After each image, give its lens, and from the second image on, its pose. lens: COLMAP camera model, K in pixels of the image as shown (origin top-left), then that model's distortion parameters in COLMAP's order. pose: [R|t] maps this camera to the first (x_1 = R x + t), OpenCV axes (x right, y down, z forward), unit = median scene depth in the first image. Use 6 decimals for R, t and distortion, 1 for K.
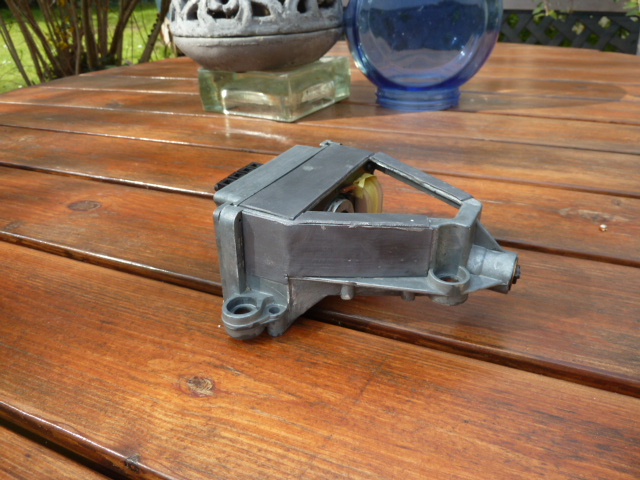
lens RADIAL K [[476.2, 0, 316.7], [0, 476.2, 240.5], [0, 0, 1]] dist [-0.042828, 0.008206]
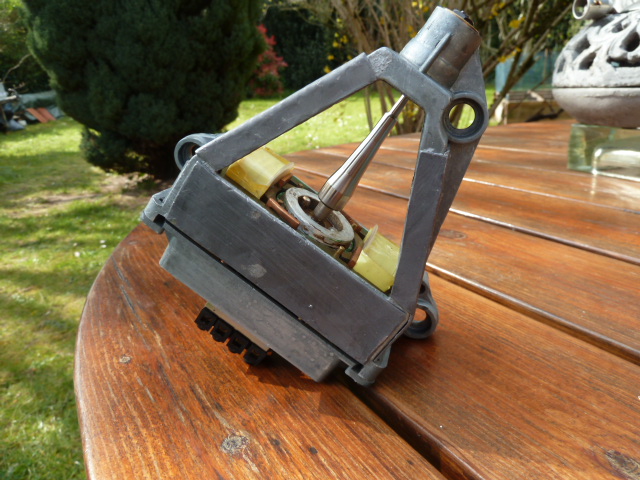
lens RADIAL K [[476.2, 0, 322.5], [0, 476.2, 240.5], [0, 0, 1]] dist [-0.042828, 0.008206]
pose [[0.807862, 0.178510, -0.561687, -0.251550], [-0.258740, 0.963699, -0.065867, 0.122956], [0.529540, 0.198542, 0.824723, 0.077197]]
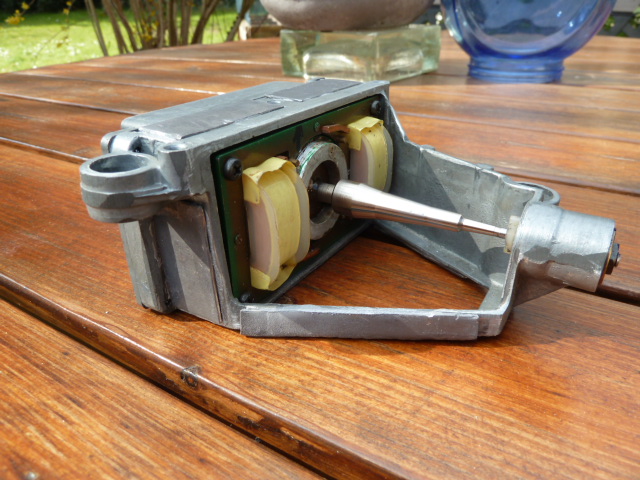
lens RADIAL K [[476.2, 0, 319.2], [0, 476.2, 238.3], [0, 0, 1]] dist [-0.042828, 0.008206]
pose [[0.989924, 0.082109, -0.115360, -0.083019], [-0.084113, 0.996377, -0.012605, 0.179983], [0.113907, 0.022181, 0.993244, 0.181557]]
